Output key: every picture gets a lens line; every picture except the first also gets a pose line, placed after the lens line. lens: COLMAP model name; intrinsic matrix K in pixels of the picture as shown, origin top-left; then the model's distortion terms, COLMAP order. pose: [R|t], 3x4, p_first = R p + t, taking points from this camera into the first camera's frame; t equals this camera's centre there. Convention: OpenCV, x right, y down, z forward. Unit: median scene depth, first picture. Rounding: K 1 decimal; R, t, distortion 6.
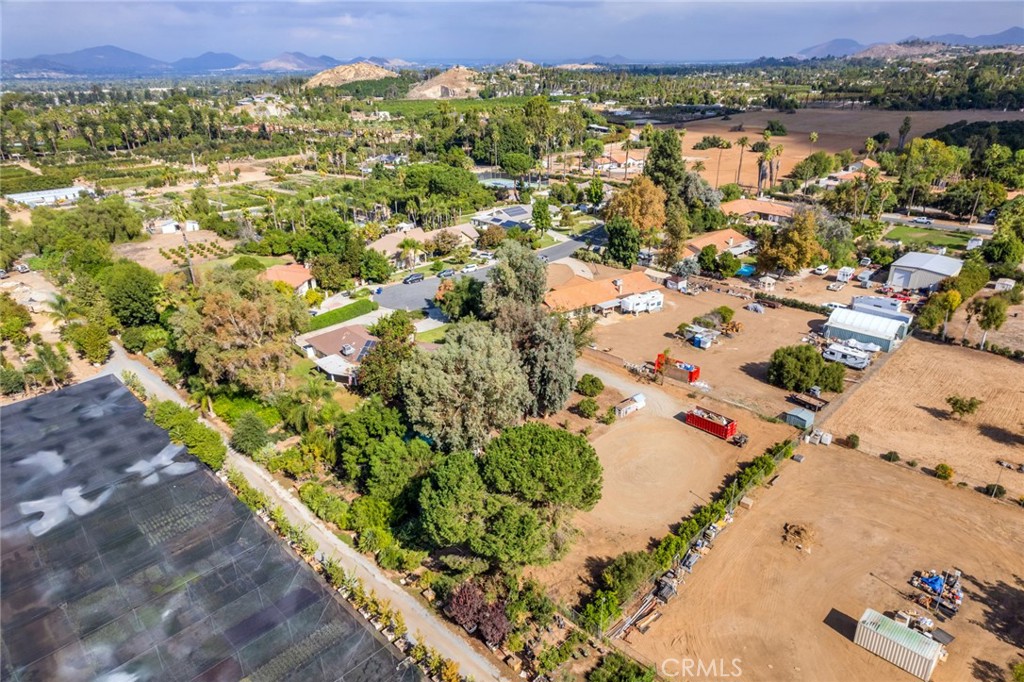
lens RADIAL K [[652.0, 0, 518.6], [0, 652.0, 335.9], [0, 0, 1]] dist [-0.048979, 0.046361]
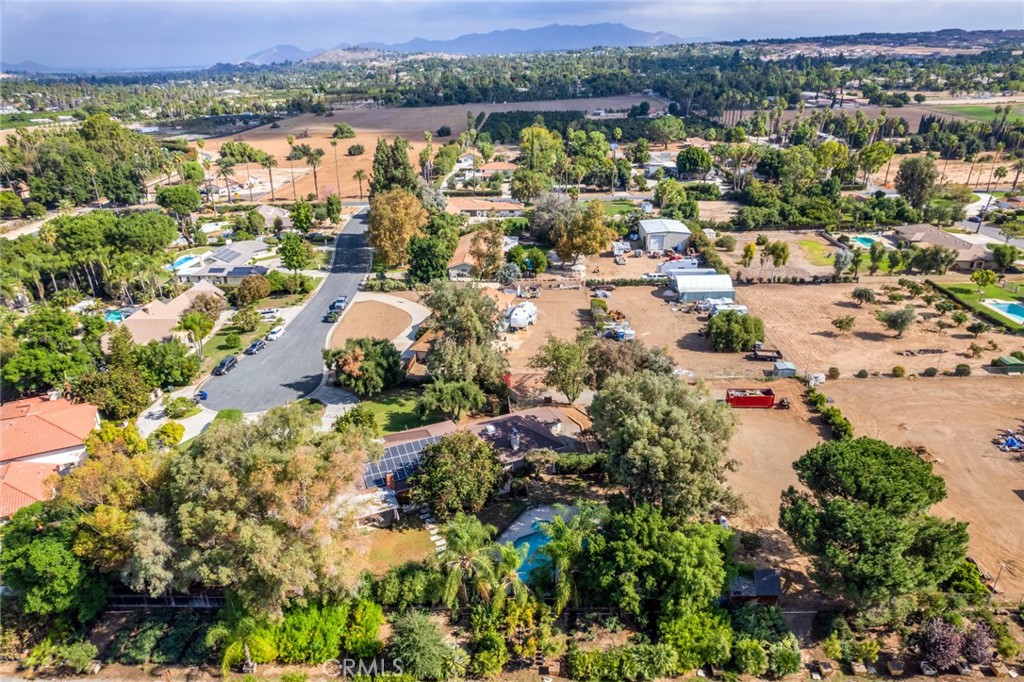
lens RADIAL K [[652.0, 0, 514.8], [0, 652.0, 348.2], [0, 0, 1]] dist [-0.048979, 0.046361]
pose [[0.733241, -0.277130, 0.620932, -0.278259], [0.271731, 0.956515, 0.106026, -0.072396], [-0.623314, 0.090984, 0.776661, 0.177489]]
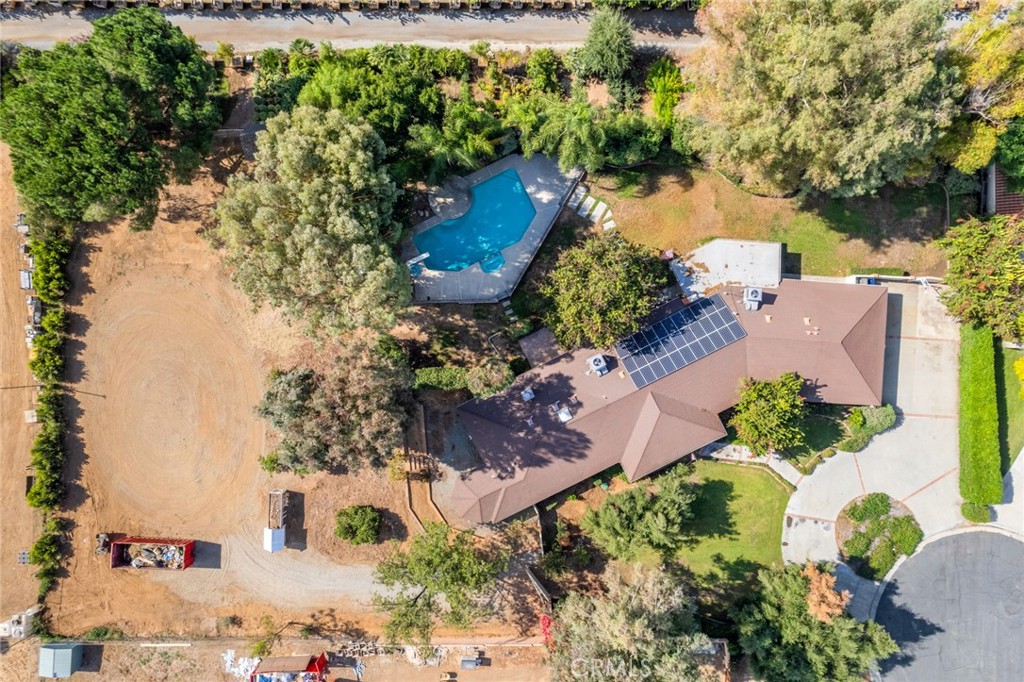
lens RADIAL K [[652.0, 0, 526.9], [0, 652.0, 339.8], [0, 0, 1]] dist [-0.048979, 0.046361]
pose [[-0.712524, 0.701620, 0.006184, -0.060420], [-0.265895, -0.278162, 0.922998, -0.226124], [0.649314, 0.656014, 0.384755, 0.373555]]
